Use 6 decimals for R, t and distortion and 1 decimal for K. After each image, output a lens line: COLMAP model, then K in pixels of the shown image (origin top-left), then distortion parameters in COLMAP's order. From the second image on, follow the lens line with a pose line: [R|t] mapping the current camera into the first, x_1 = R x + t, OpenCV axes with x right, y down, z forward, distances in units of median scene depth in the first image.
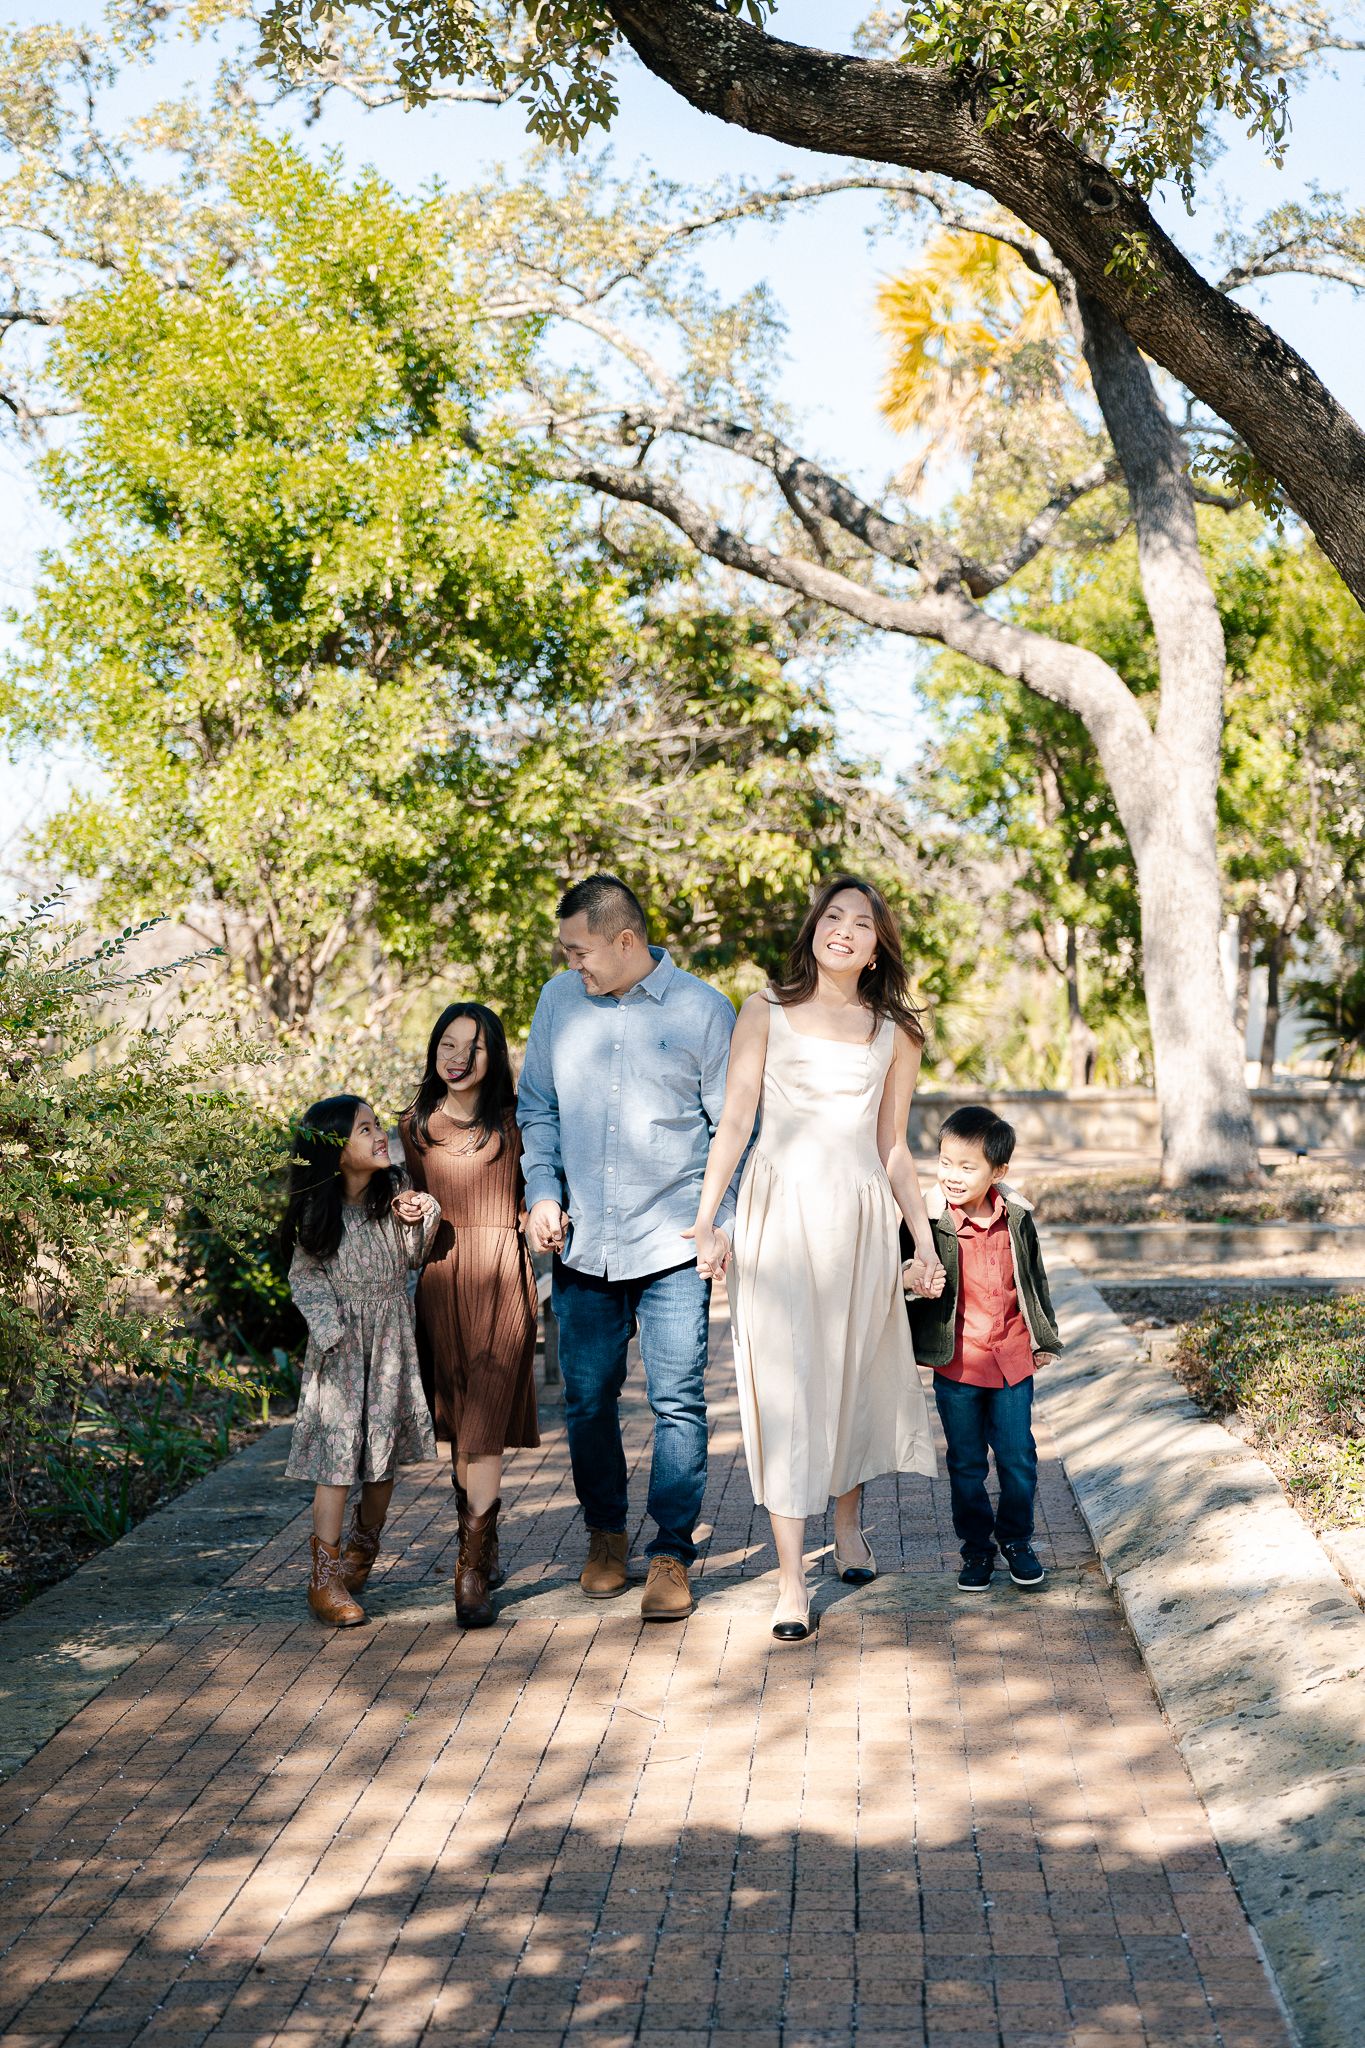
lens RADIAL K [[2588.3, 0, 686.2], [0, 2588.3, 1081.1], [0, 0, 1]] dist [0.012503, -0.003826]
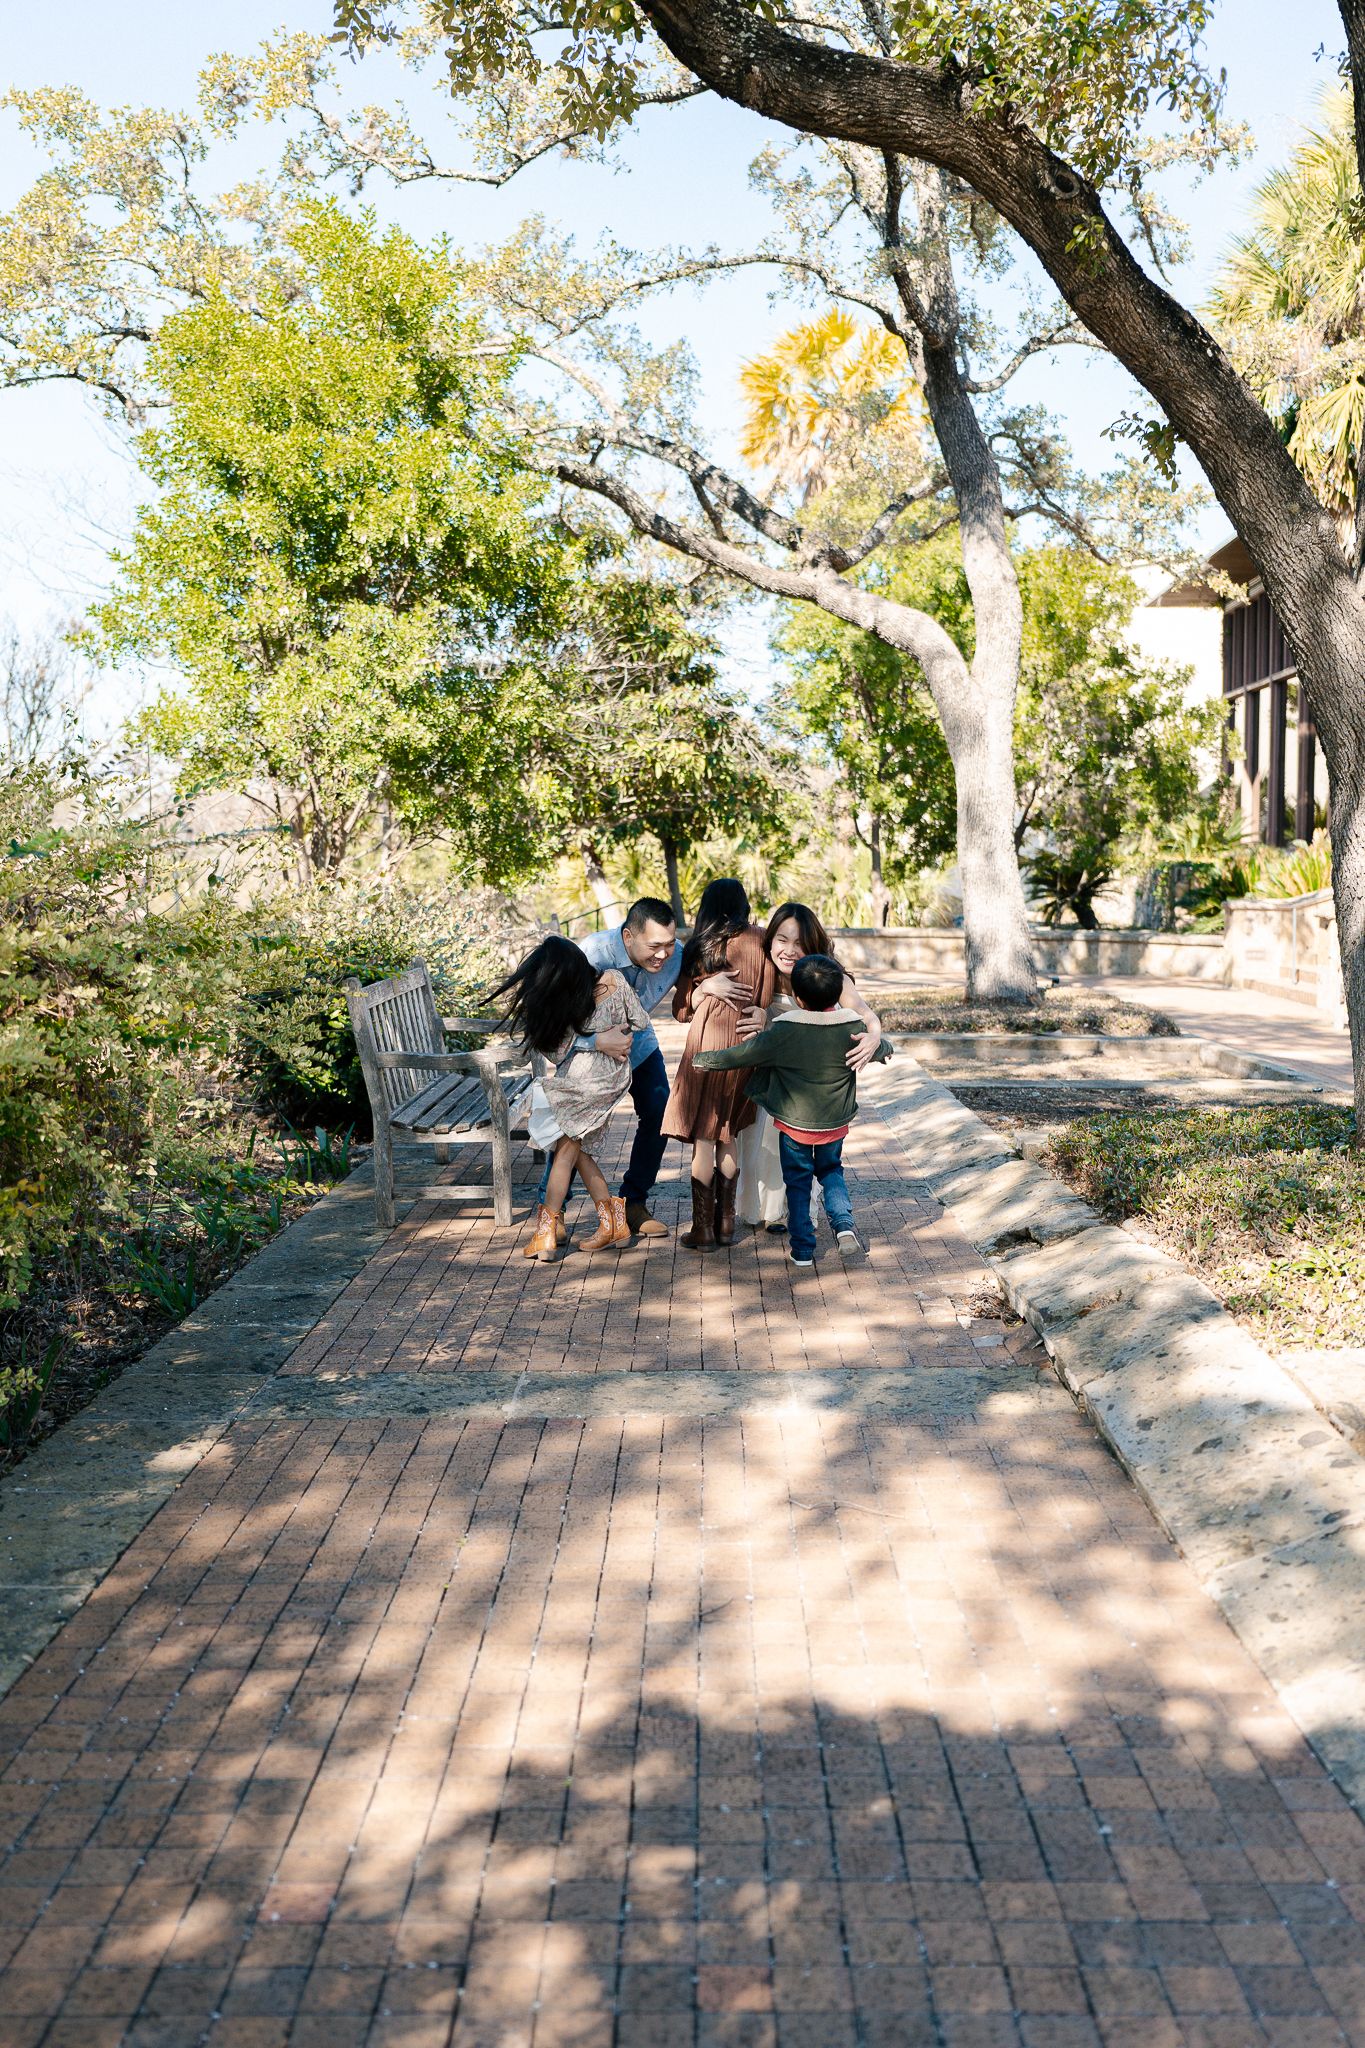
lens RADIAL K [[1648.8, 0, 765.5], [0, 1648.8, 1022.3], [0, 0, 1]] dist [-0.080369, -0.004901]
pose [[0.992773, 0.012647, 0.119343, -0.028739], [-0.020404, 0.997741, 0.063998, -0.003260], [-0.118264, -0.065970, 0.990788, 0.136670]]
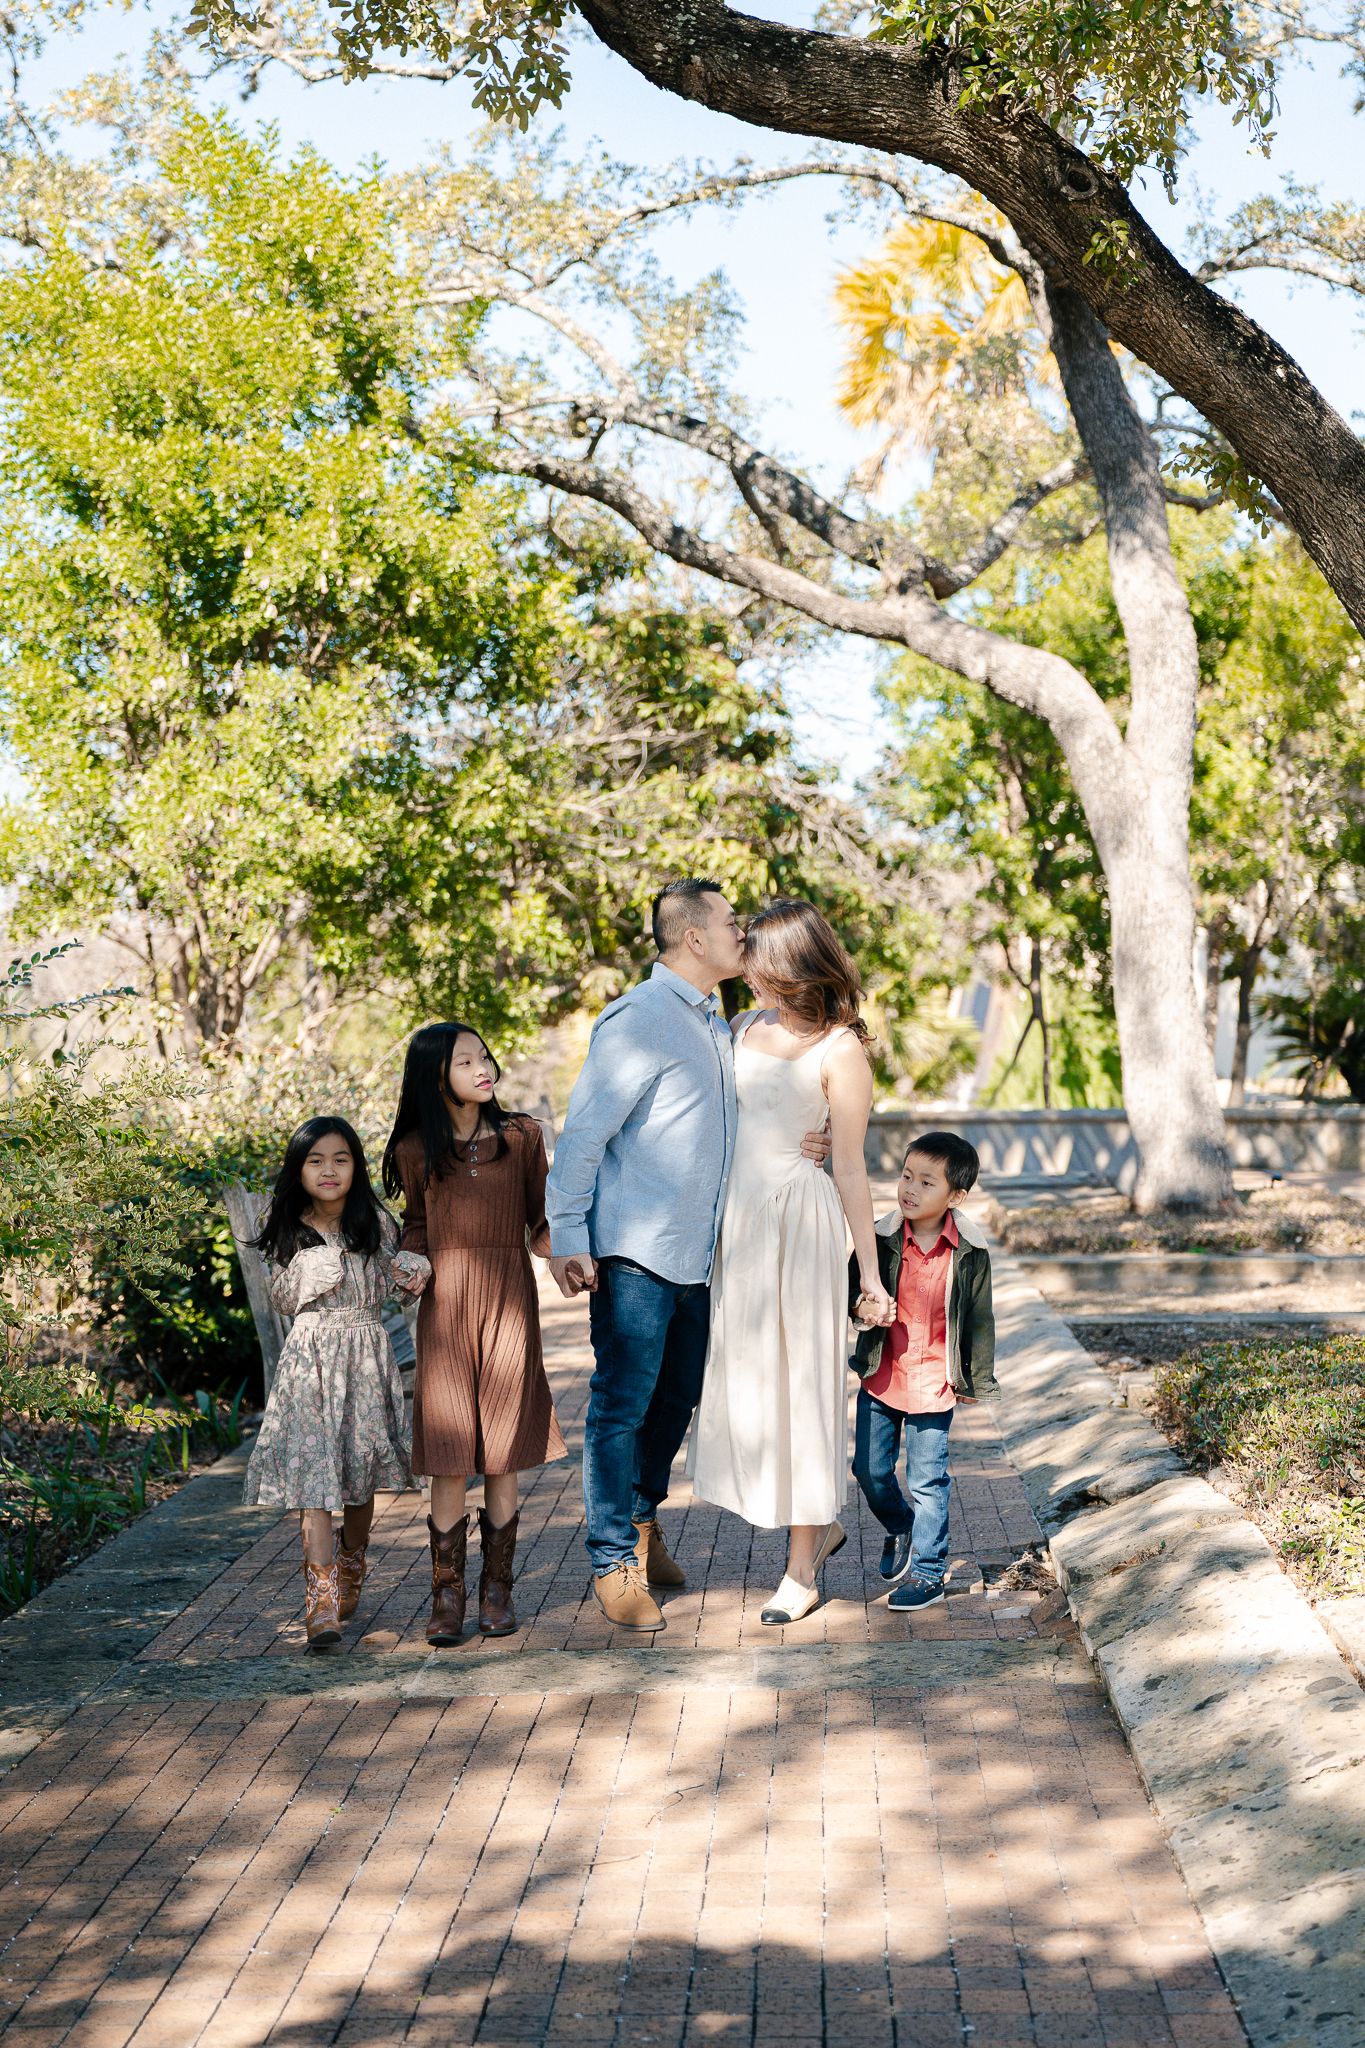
lens RADIAL K [[2678.9, 0, 725.6], [0, 2678.9, 1023.5], [0, 0, 1]] dist [0.010867, -0.012969]
pose [[0.999407, 0.003616, 0.034245, -0.001013], [-0.002732, 0.999663, -0.025817, -0.003637], [-0.034326, 0.025708, 0.999080, 0.015197]]
